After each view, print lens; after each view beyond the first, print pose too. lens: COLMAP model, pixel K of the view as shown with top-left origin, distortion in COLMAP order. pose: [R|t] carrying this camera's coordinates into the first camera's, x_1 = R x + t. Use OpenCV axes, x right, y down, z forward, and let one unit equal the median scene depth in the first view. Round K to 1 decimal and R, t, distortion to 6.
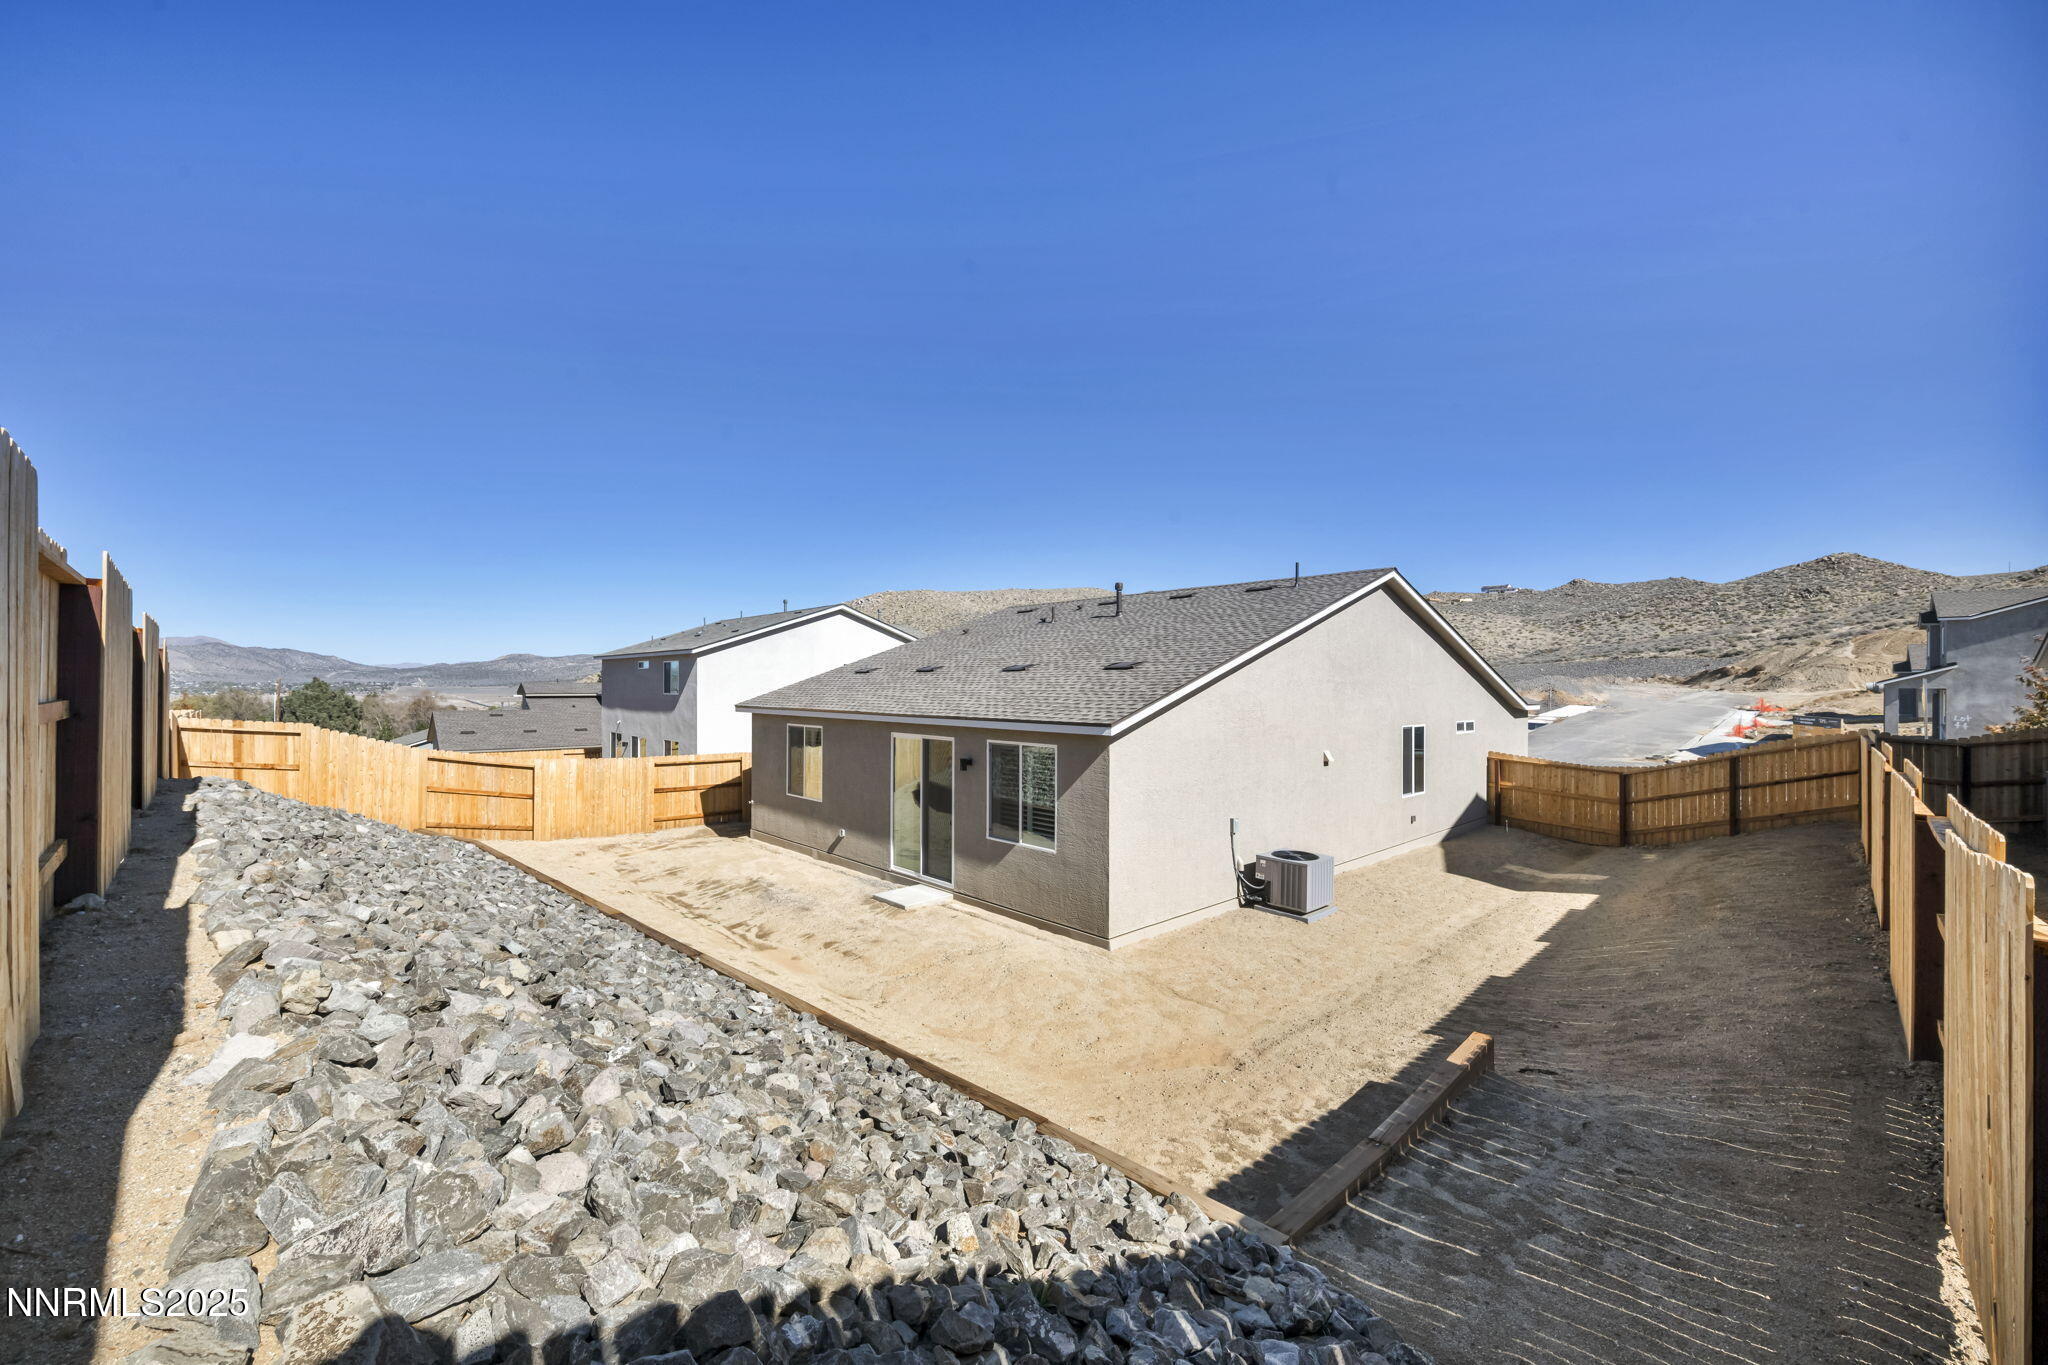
lens RADIAL K [[806.3, 0, 1032.2], [0, 806.3, 686.3], [0, 0, 1]] dist [-0.001703, -0.000114]
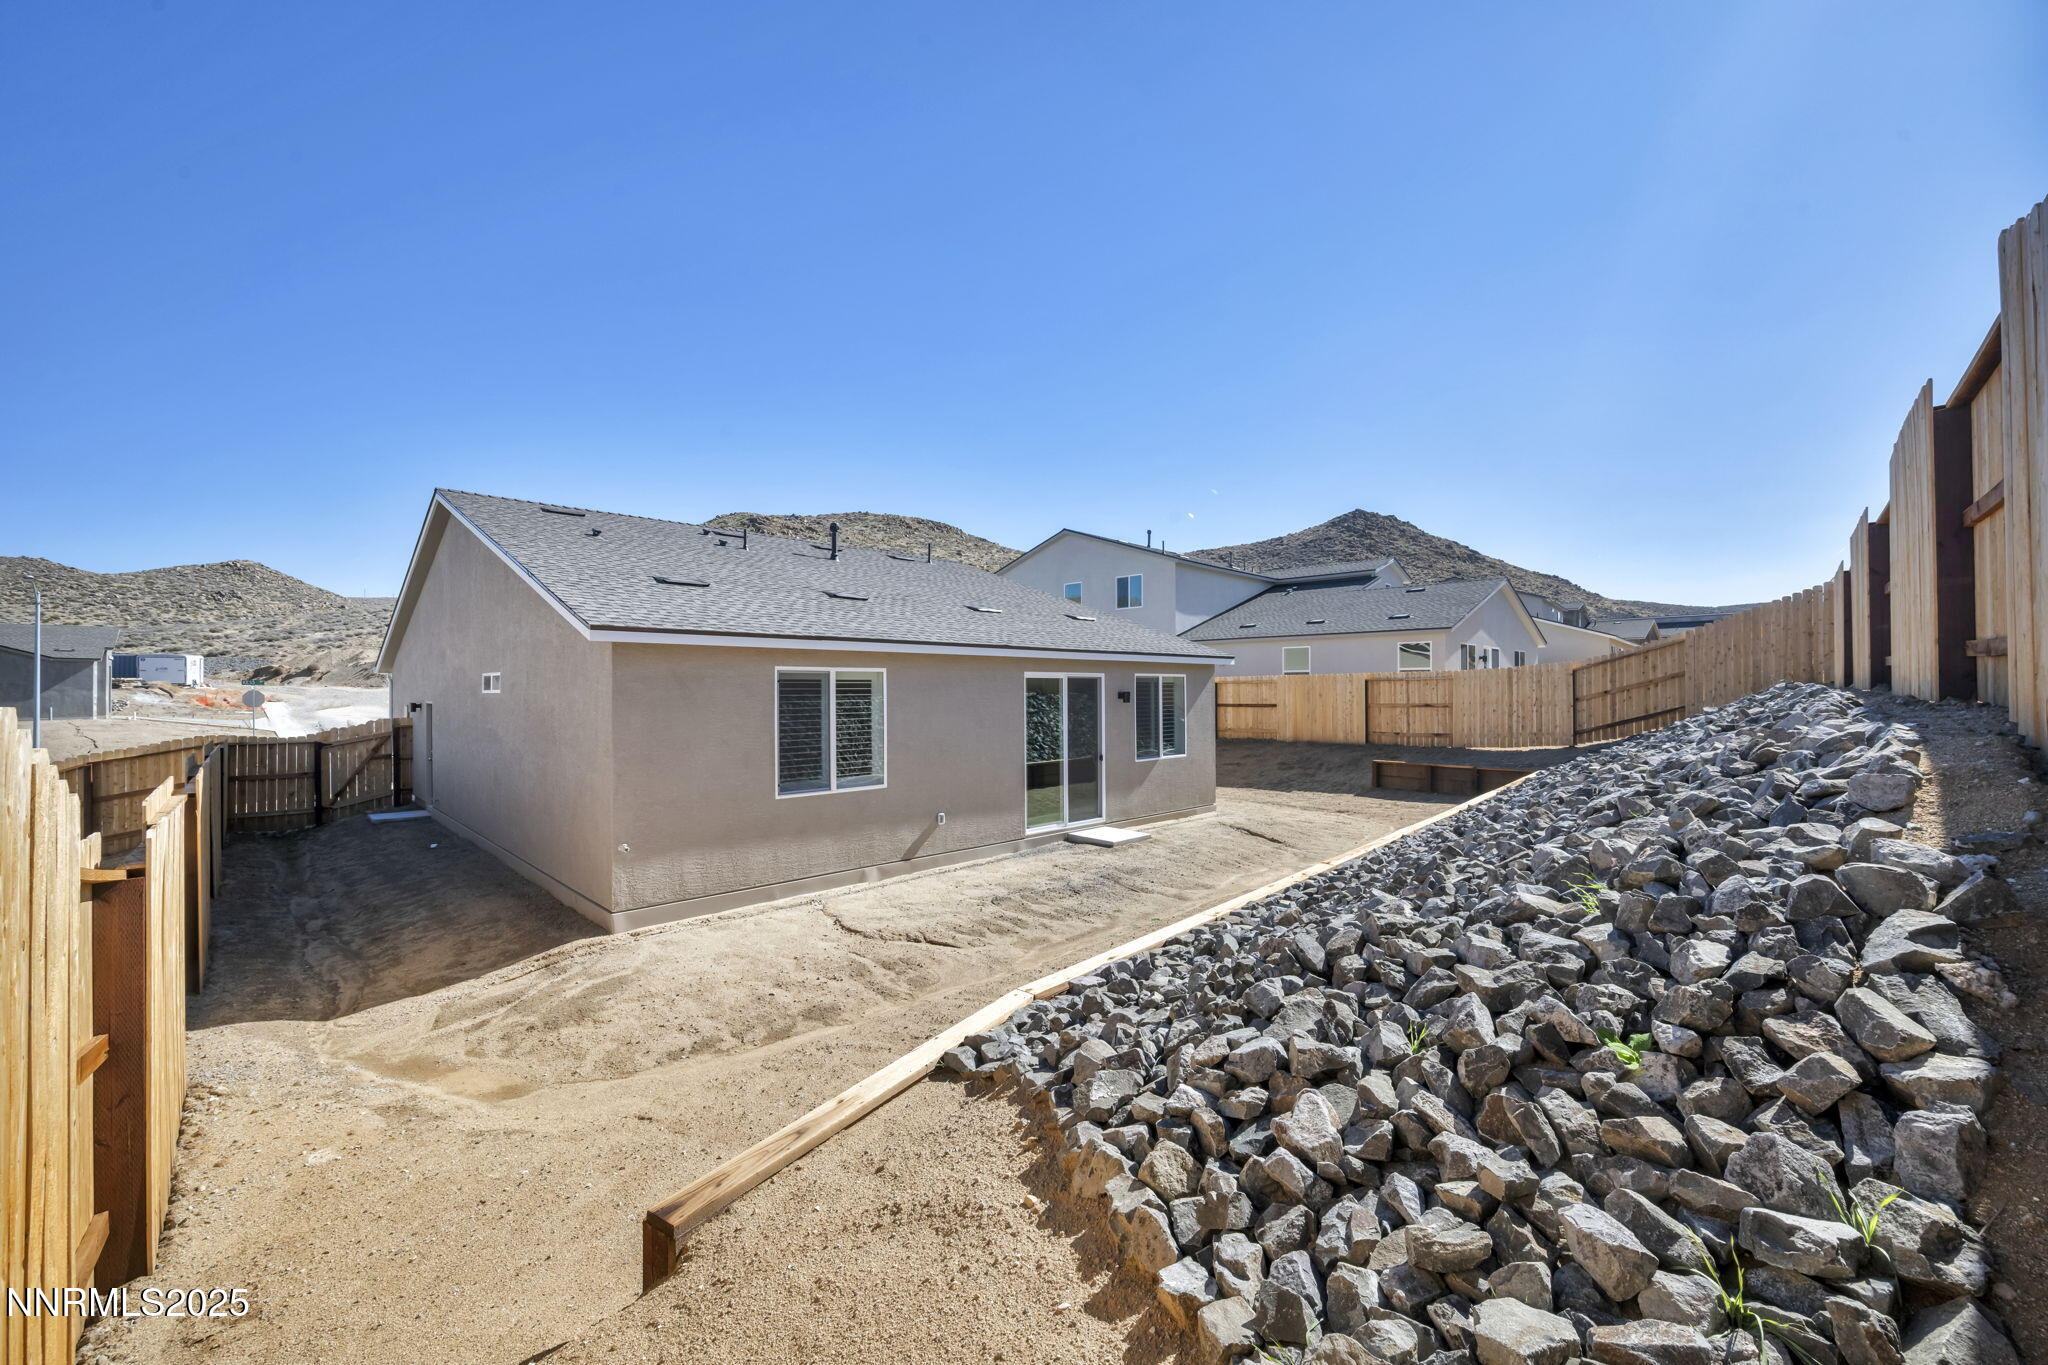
lens RADIAL K [[806.3, 0, 1032.2], [0, 806.3, 686.3], [0, 0, 1]] dist [-0.001703, -0.000114]
pose [[-0.020850, 0.002124, 0.999780, -0.918465], [0.006771, 0.999975, -0.001983, 0.066367], [-0.999760, 0.006728, -0.020864, 0.913630]]
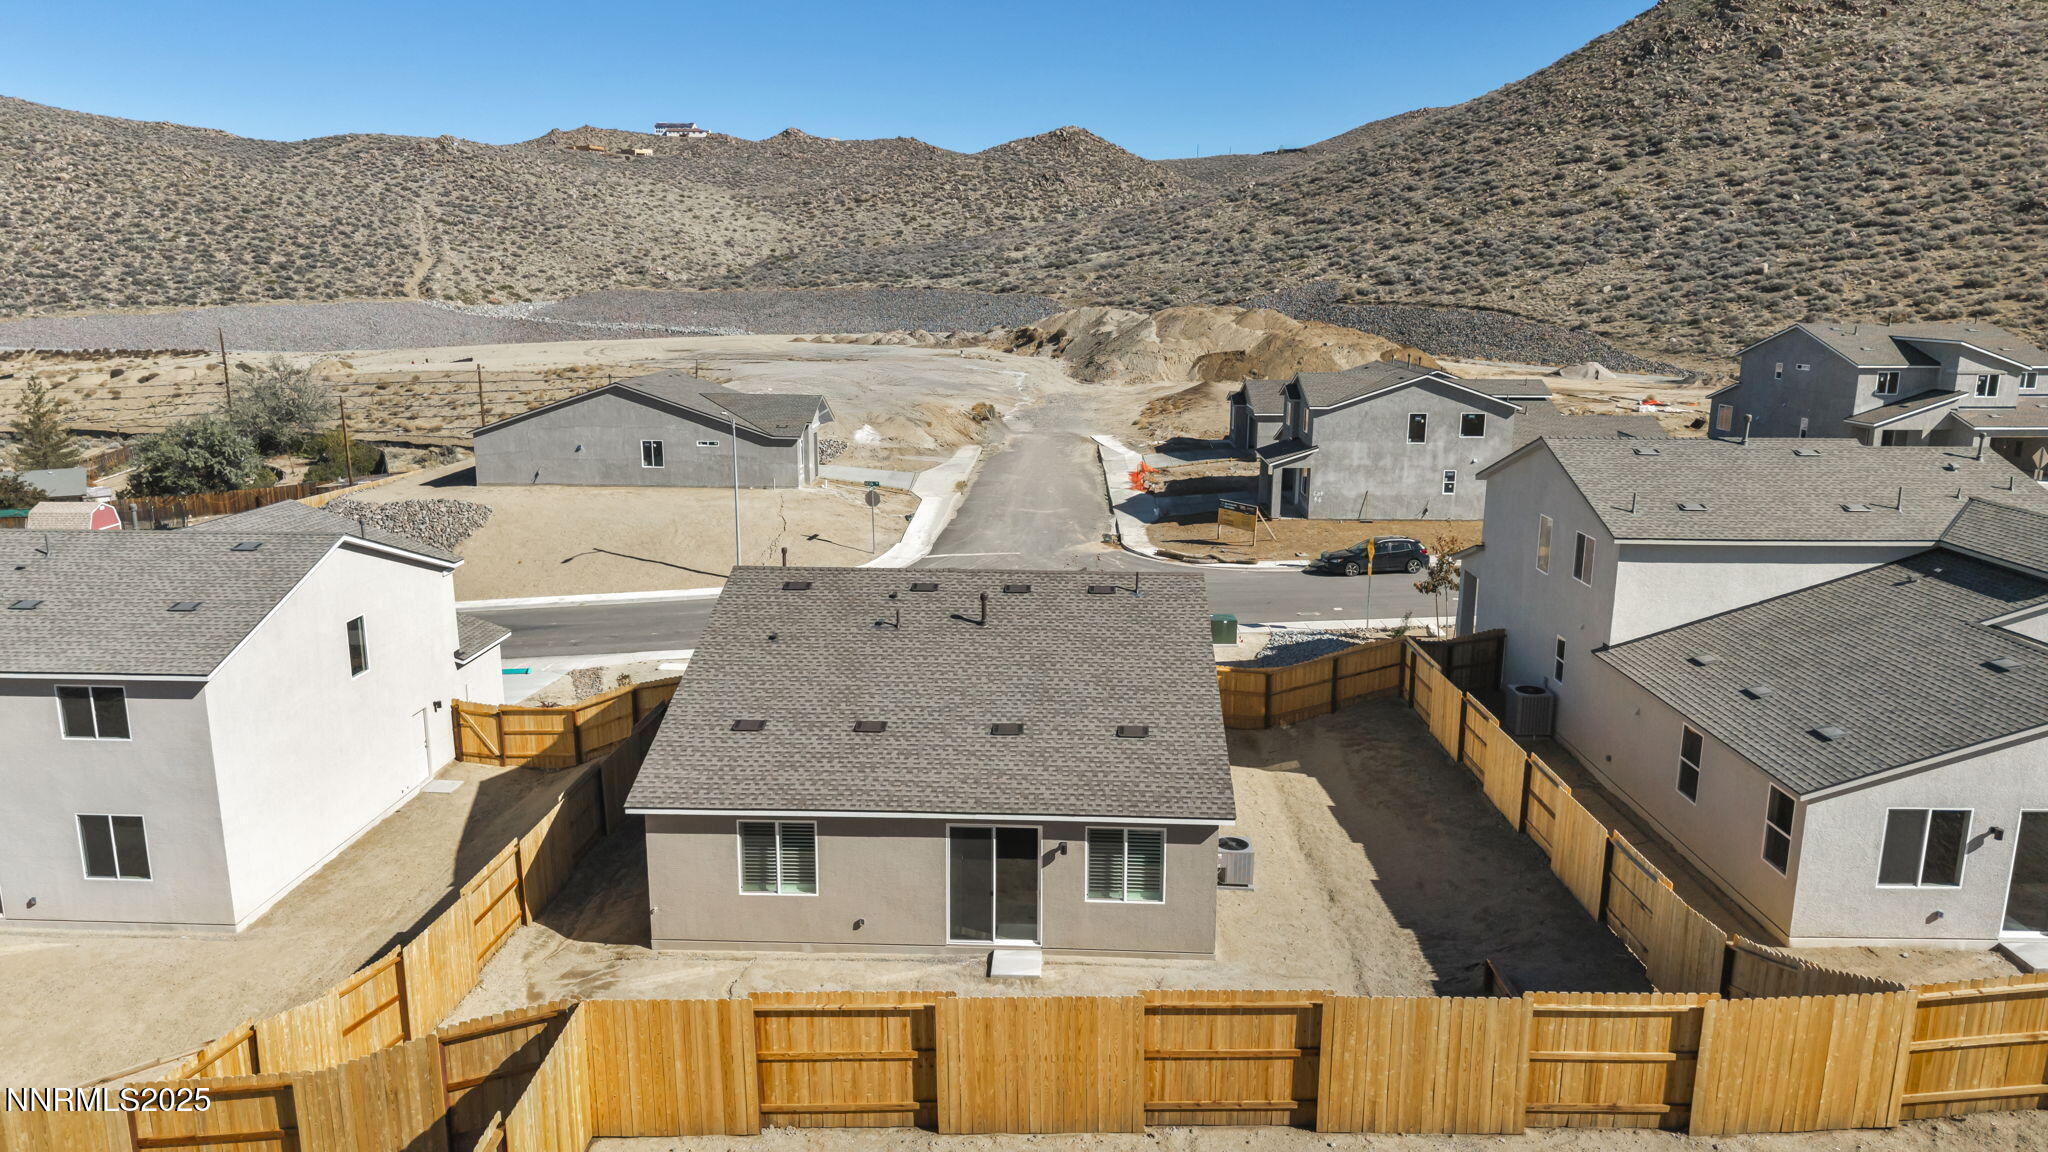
lens RADIAL K [[1376.4, 0, 1033.5], [0, 1376.4, 574.4], [0, 0, 1]] dist [0.021826, -0.022166]
pose [[0.713692, -0.146415, 0.684987, -1.161603], [-0.001750, 0.977534, 0.210770, -0.586207], [-0.700458, -0.151624, 0.697402, -0.267041]]
